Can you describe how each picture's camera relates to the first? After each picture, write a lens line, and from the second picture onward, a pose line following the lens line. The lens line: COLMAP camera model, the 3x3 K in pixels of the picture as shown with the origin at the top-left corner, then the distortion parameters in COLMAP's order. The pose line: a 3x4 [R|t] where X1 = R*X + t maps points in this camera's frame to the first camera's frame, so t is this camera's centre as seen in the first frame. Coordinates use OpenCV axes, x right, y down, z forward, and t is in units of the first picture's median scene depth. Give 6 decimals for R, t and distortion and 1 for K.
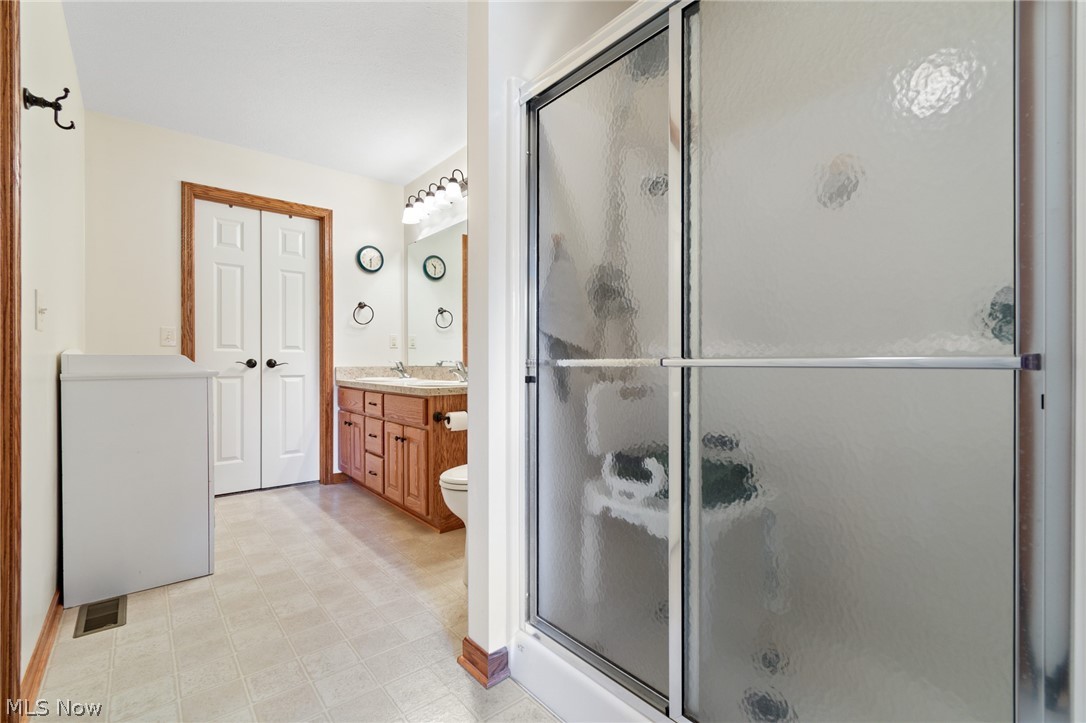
lens RADIAL K [[483.0, 0, 543.7], [0, 483.0, 360.2], [0, 0, 1]] dist [-0.000138, -0.001731]
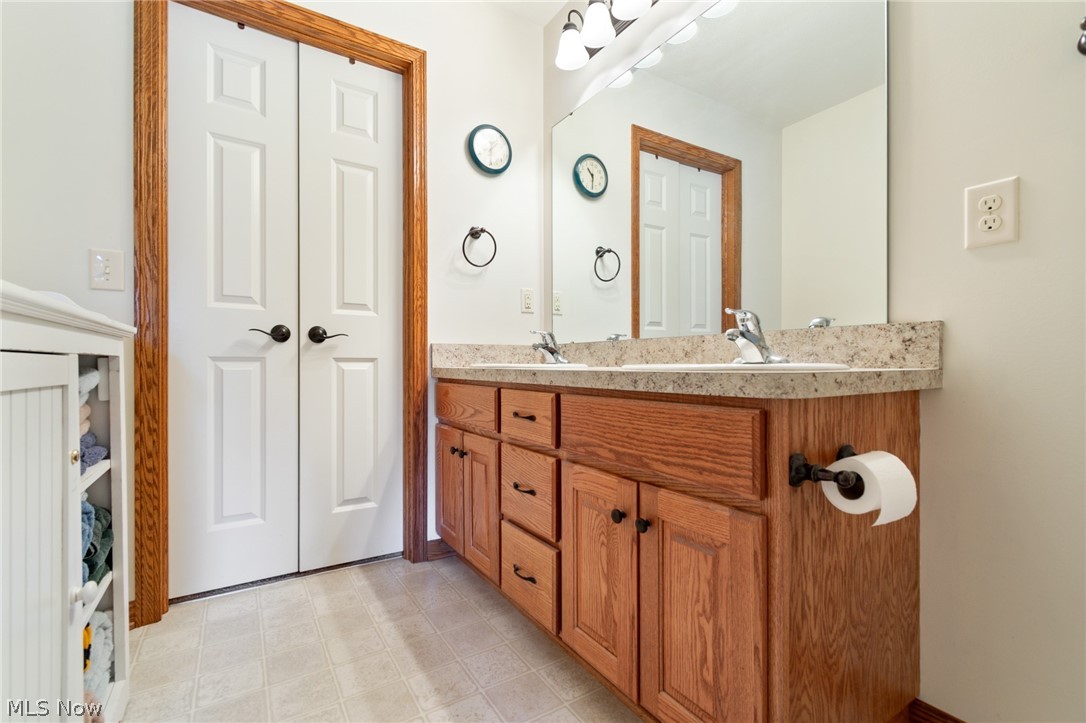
lens RADIAL K [[483.0, 0, 543.1], [0, 483.0, 362.9], [0, 0, 1]] dist [-0.000138, -0.001731]
pose [[0.991377, -0.000942, -0.131037, -0.240964], [0.000728, 0.999998, -0.001680, 0.037138], [0.131039, 0.001570, 0.991376, 0.490092]]
